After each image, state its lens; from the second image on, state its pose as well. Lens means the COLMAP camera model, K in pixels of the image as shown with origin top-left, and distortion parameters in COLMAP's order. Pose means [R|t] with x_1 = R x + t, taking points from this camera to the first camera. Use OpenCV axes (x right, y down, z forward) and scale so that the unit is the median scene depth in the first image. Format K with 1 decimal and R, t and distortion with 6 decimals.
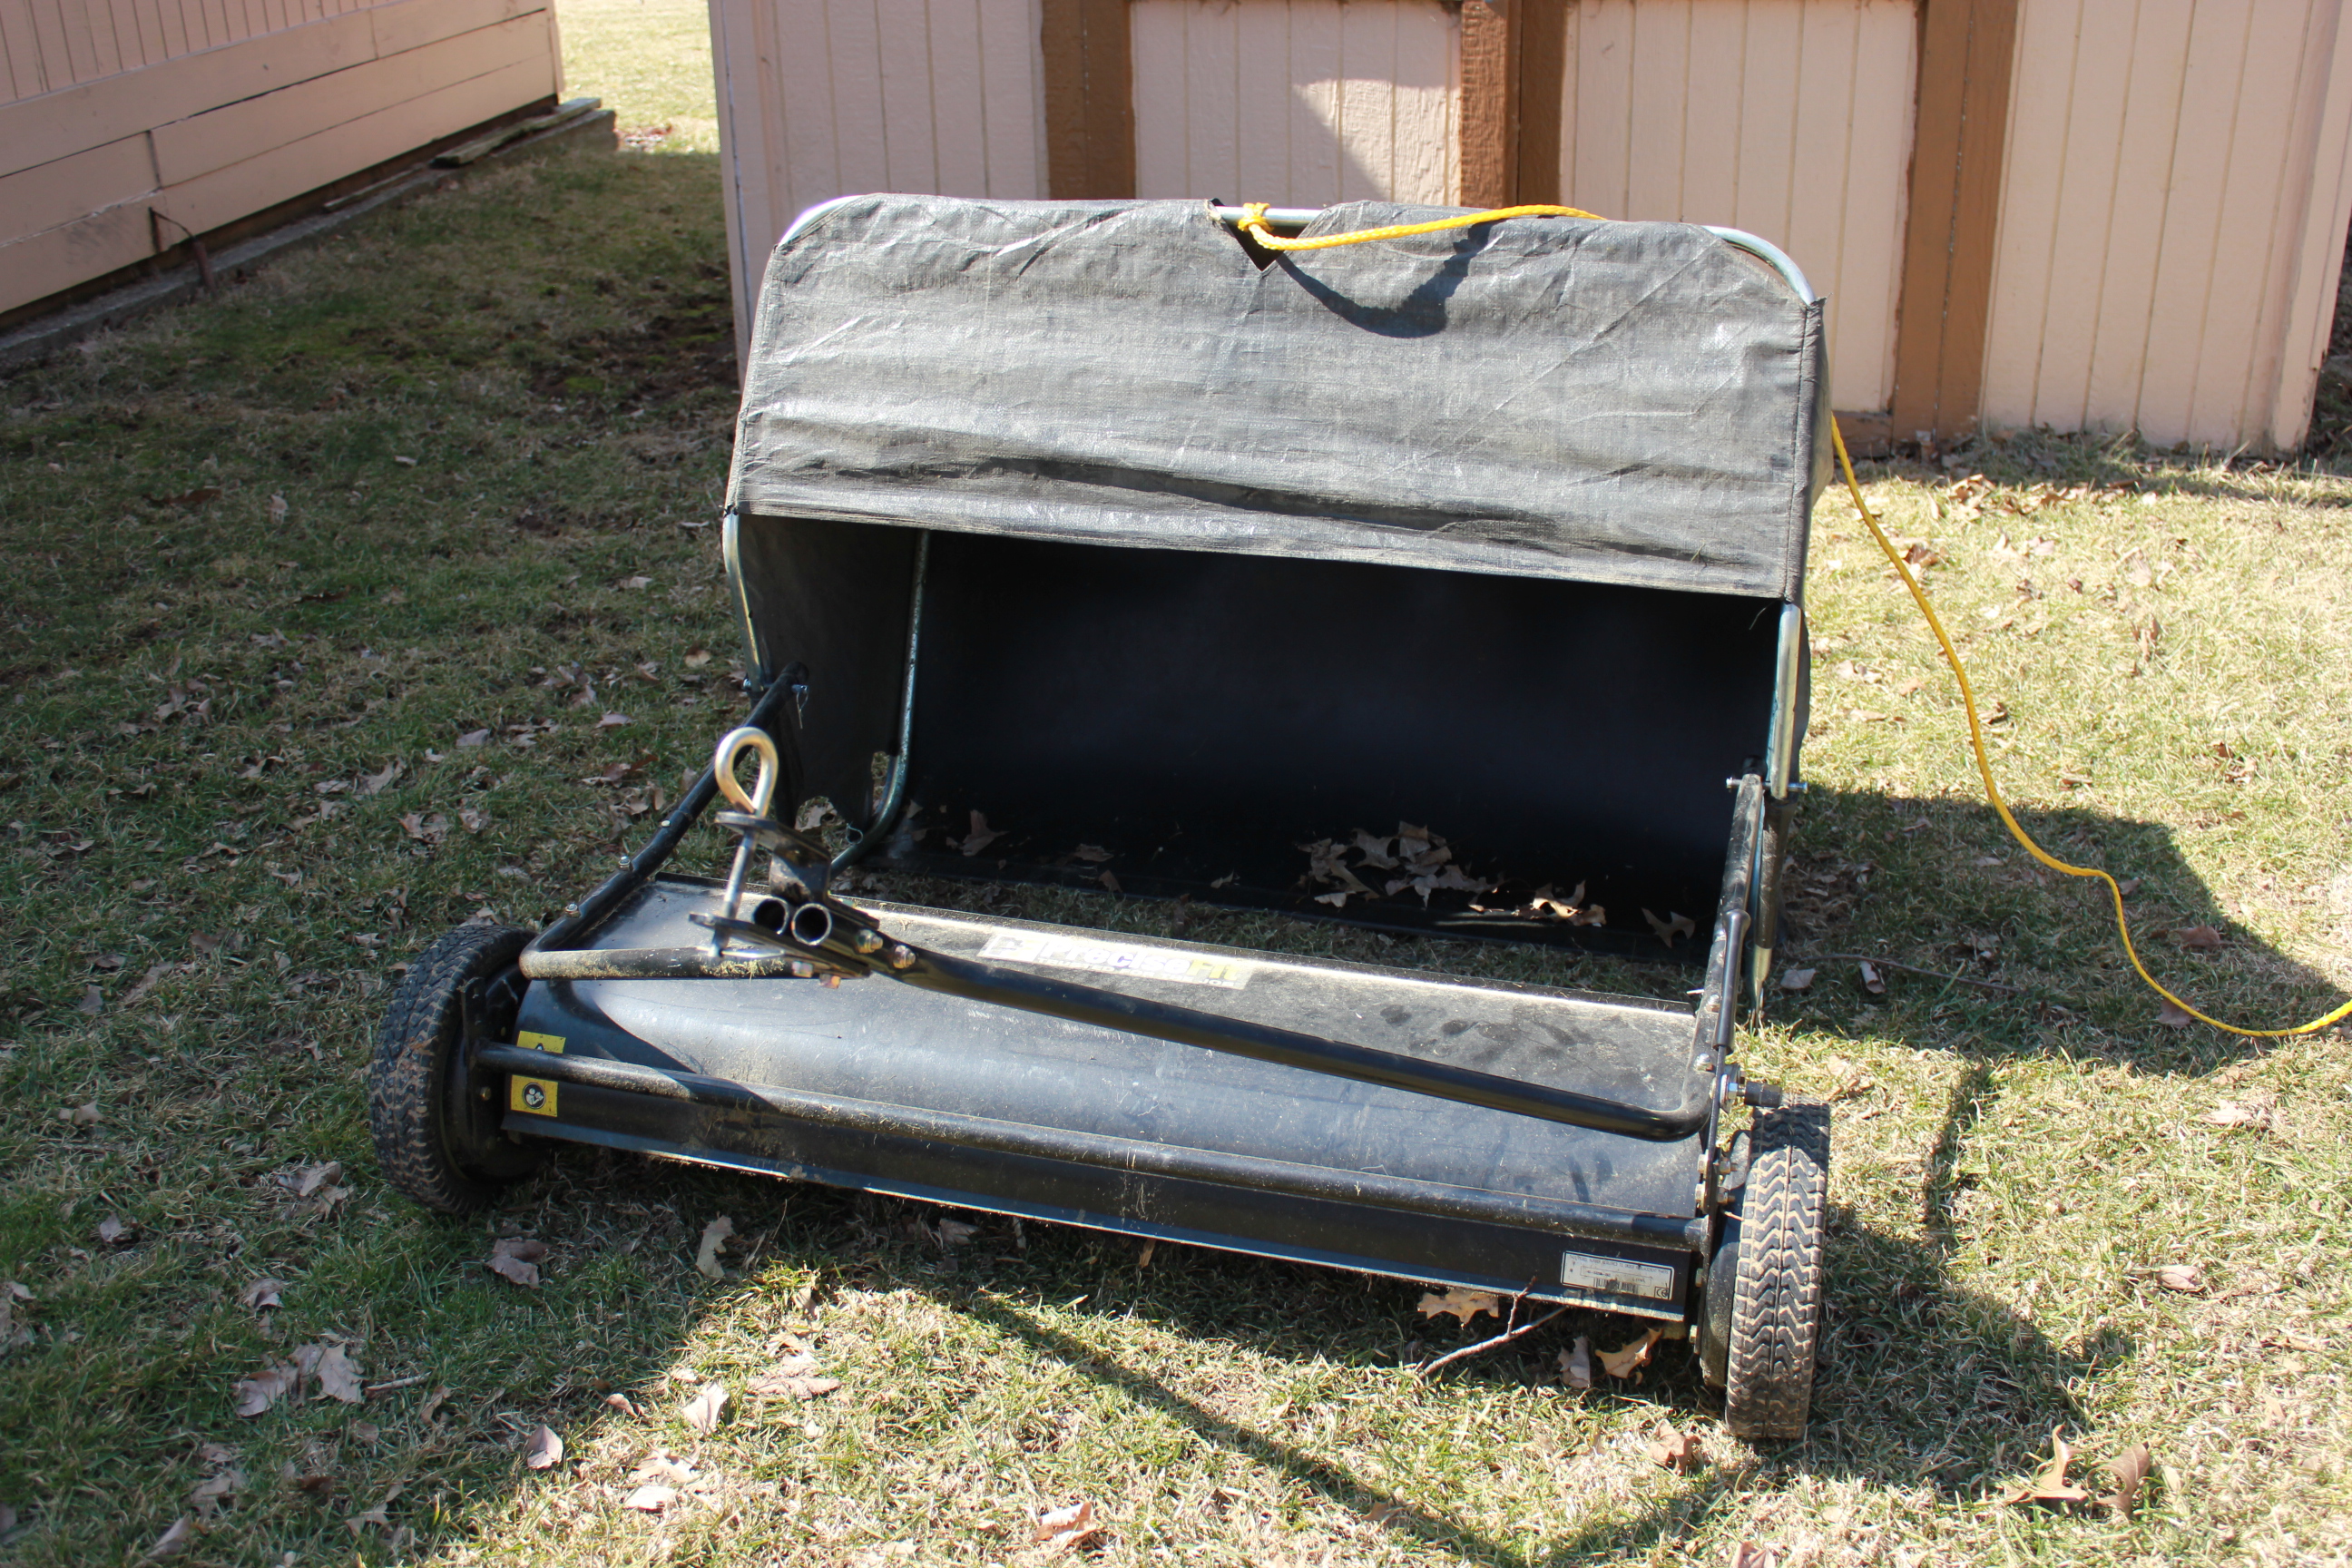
lens RADIAL K [[2287.5, 0, 1176.0], [0, 2287.5, 784.0], [0, 0, 1]] dist [-0.133322, 0.114150]
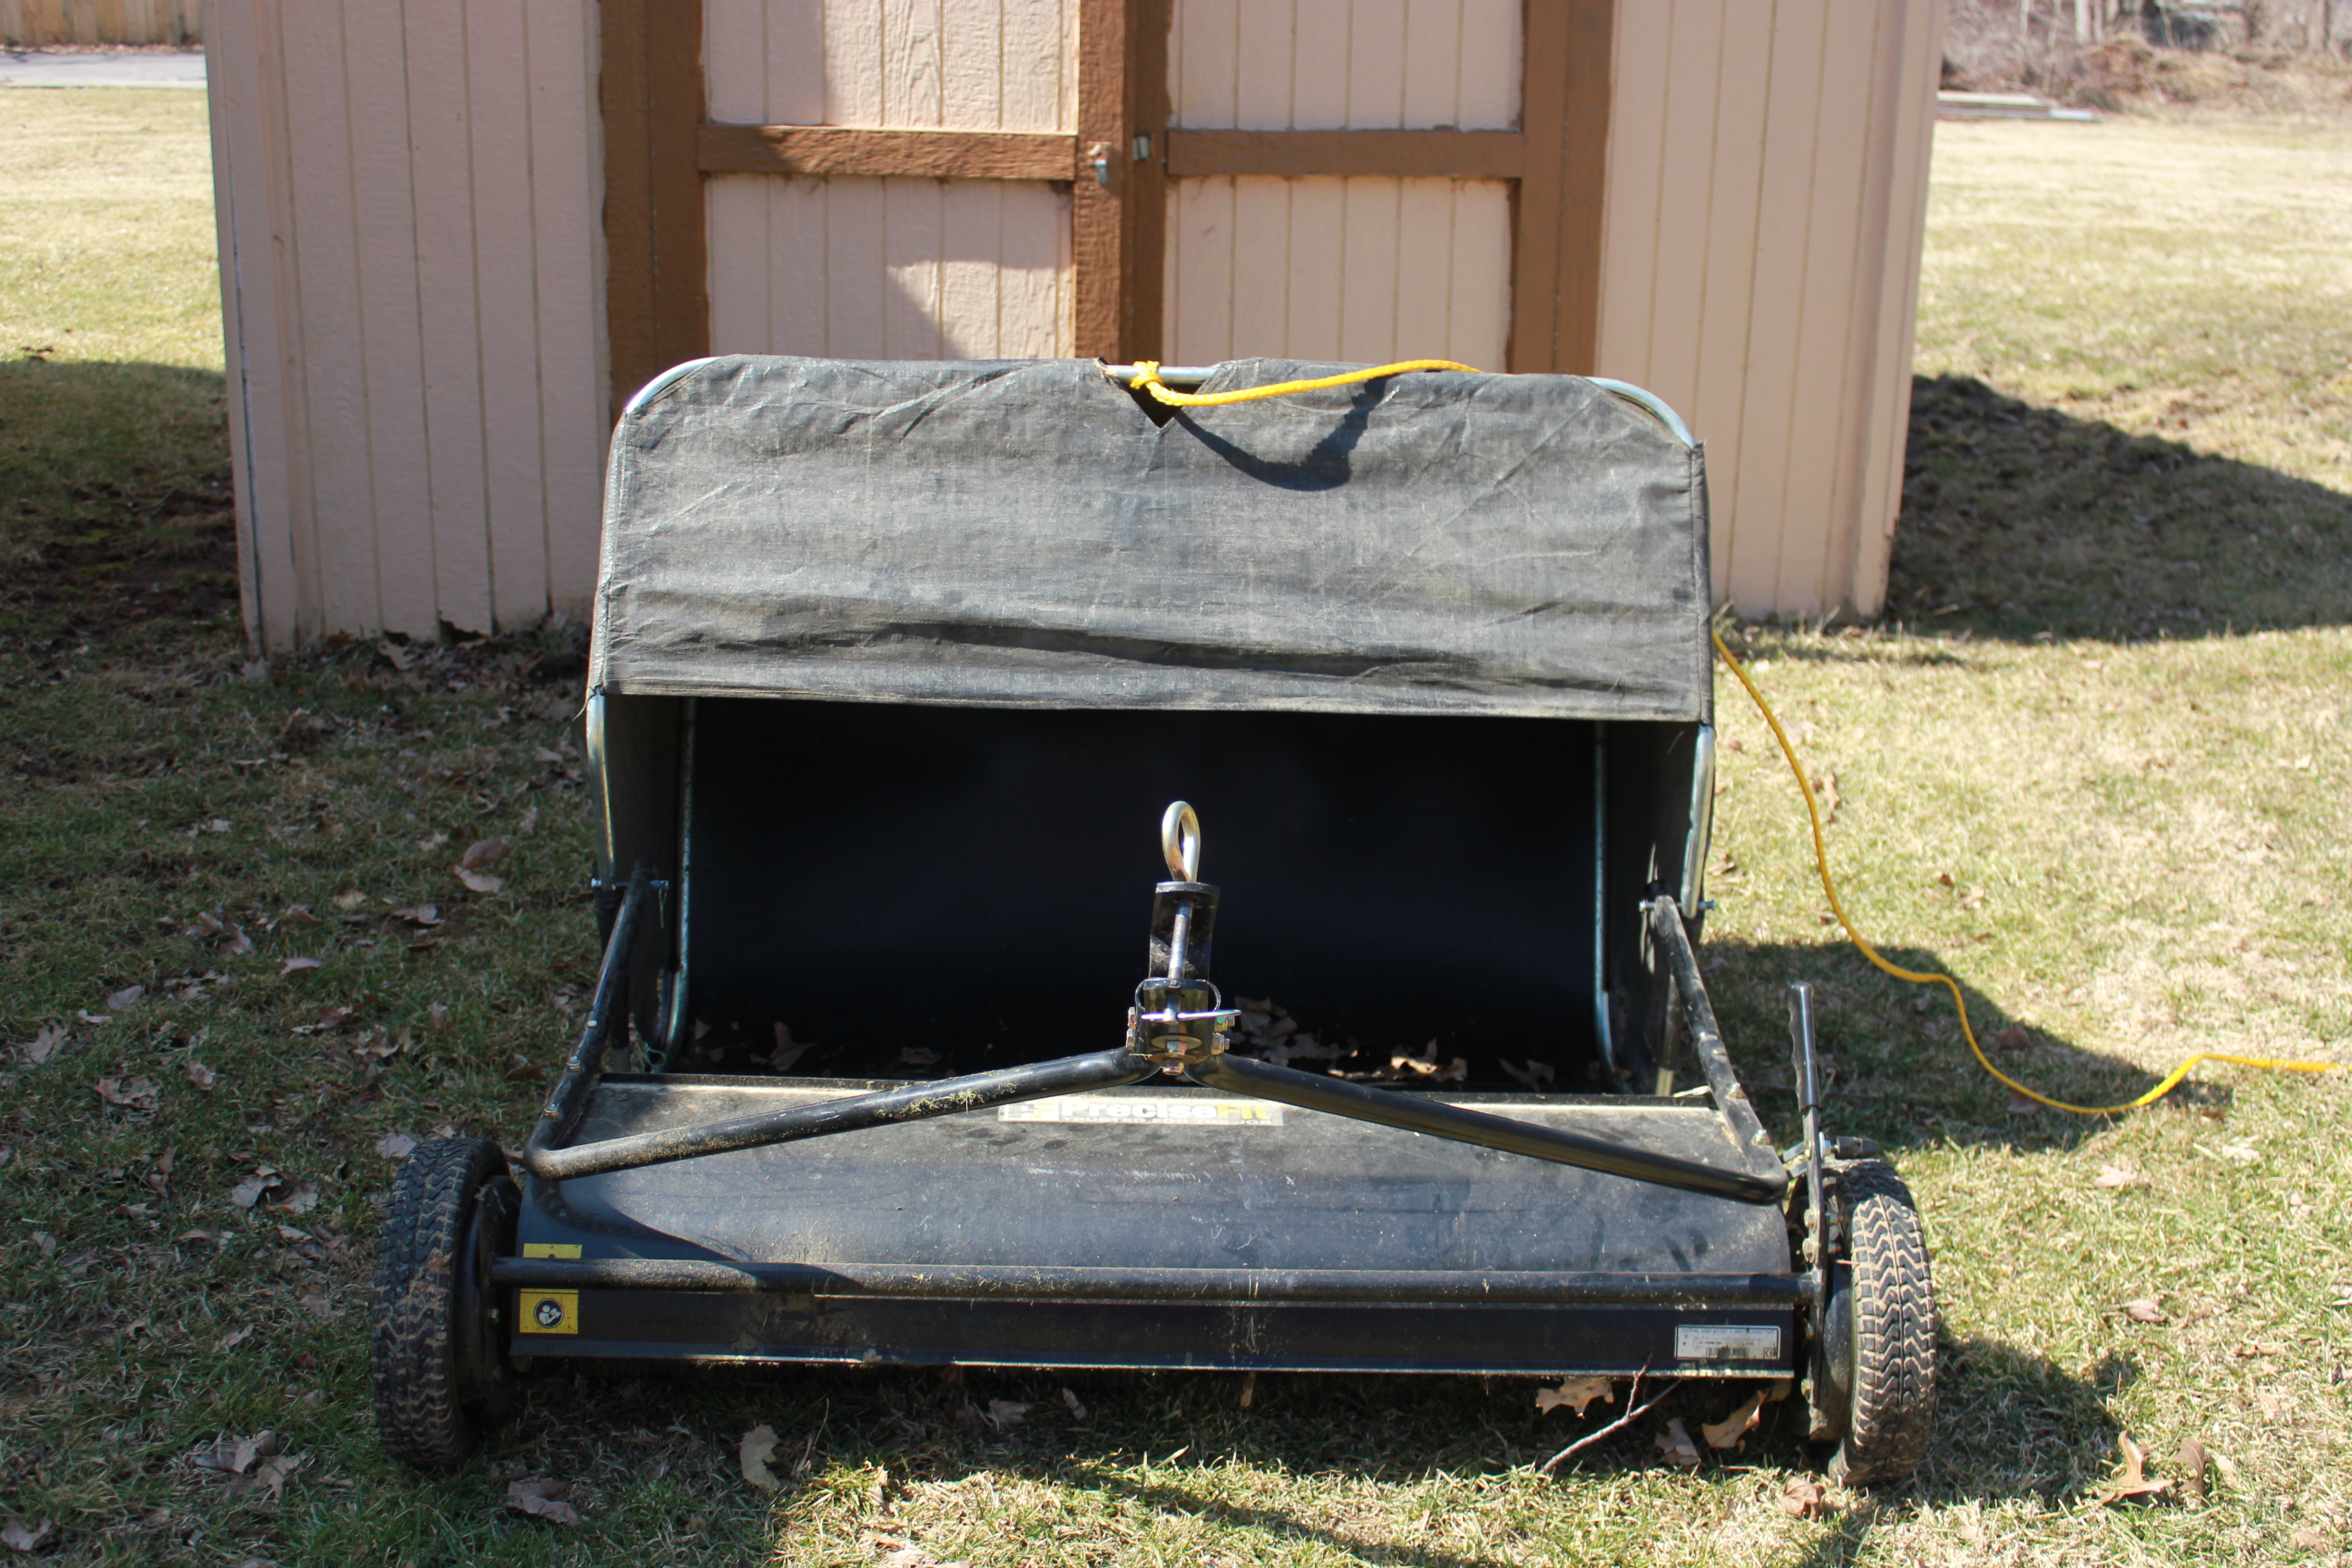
lens RADIAL K [[2659.1, 0, 1176.0], [0, 2659.1, 784.0], [0, 0, 1]] dist [-0.107060, 0.113542]
pose [[0.953869, -0.048021, 0.296359, -0.322724], [0.083091, 0.990792, -0.106893, 0.057153], [-0.288497, 0.126587, 0.949076, -0.094656]]
